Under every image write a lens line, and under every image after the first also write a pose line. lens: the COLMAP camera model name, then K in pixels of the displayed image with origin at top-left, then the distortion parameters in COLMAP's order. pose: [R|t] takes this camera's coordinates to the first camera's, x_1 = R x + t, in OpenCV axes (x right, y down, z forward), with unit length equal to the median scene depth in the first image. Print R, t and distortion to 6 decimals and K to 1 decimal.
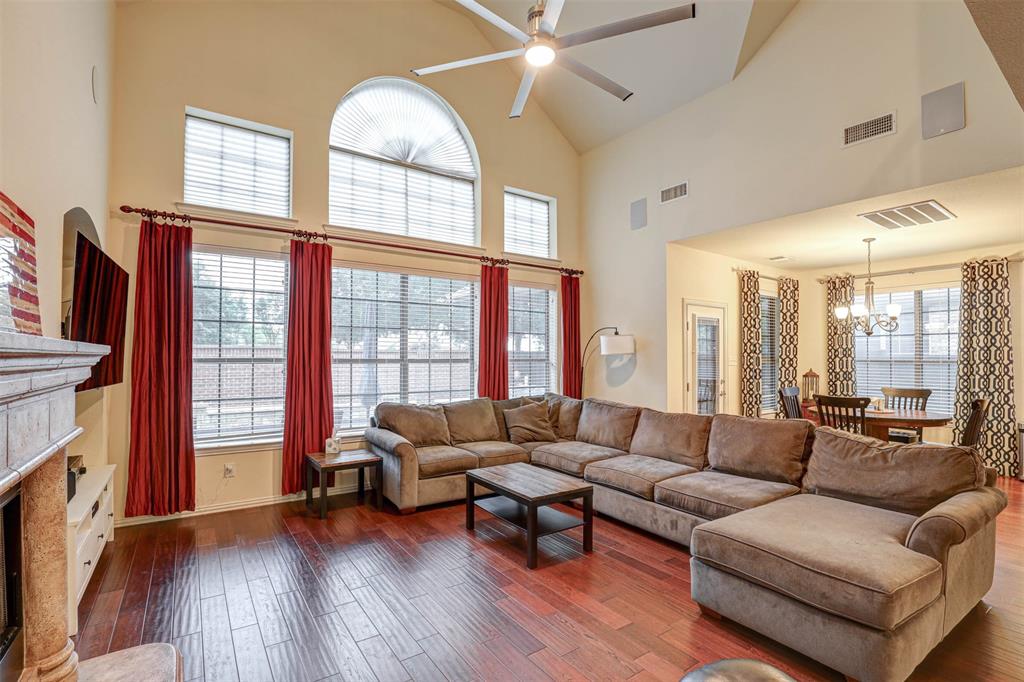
lens RADIAL K [[477.7, 0, 510.6], [0, 477.7, 364.6], [0, 0, 1]] dist [-0.029177, 0.001534]
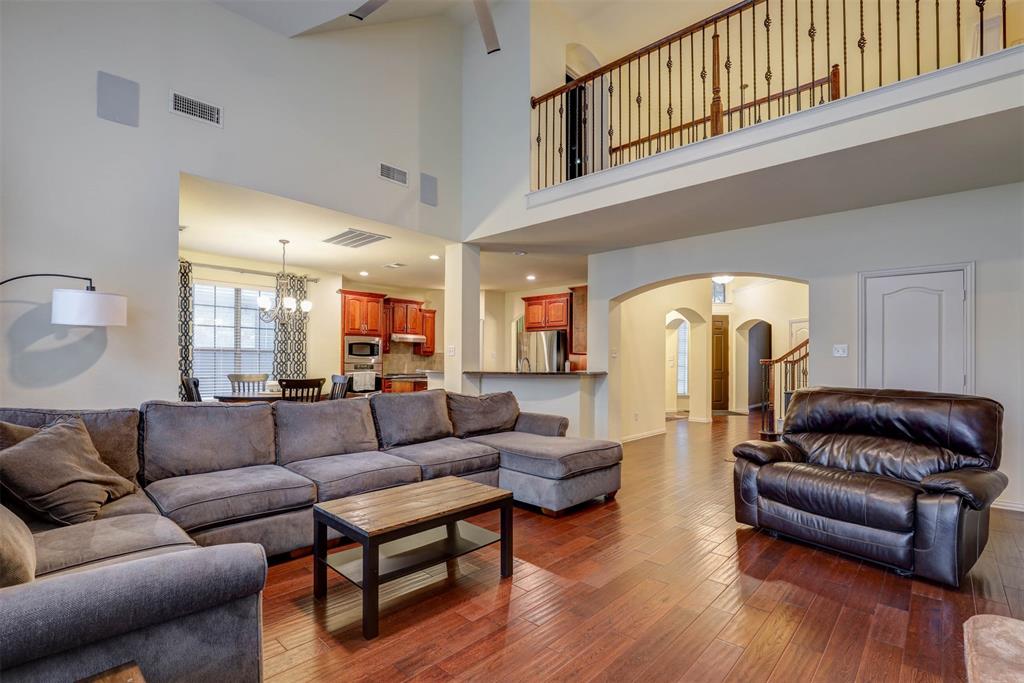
lens RADIAL K [[477.7, 0, 515.3], [0, 477.7, 362.7], [0, 0, 1]] dist [-0.029177, 0.001534]
pose [[-0.208308, -0.001470, 0.978062, -0.457159], [0.006241, 0.999977, 0.002832, 0.026051], [-0.978043, 0.006695, -0.208294, 0.676023]]
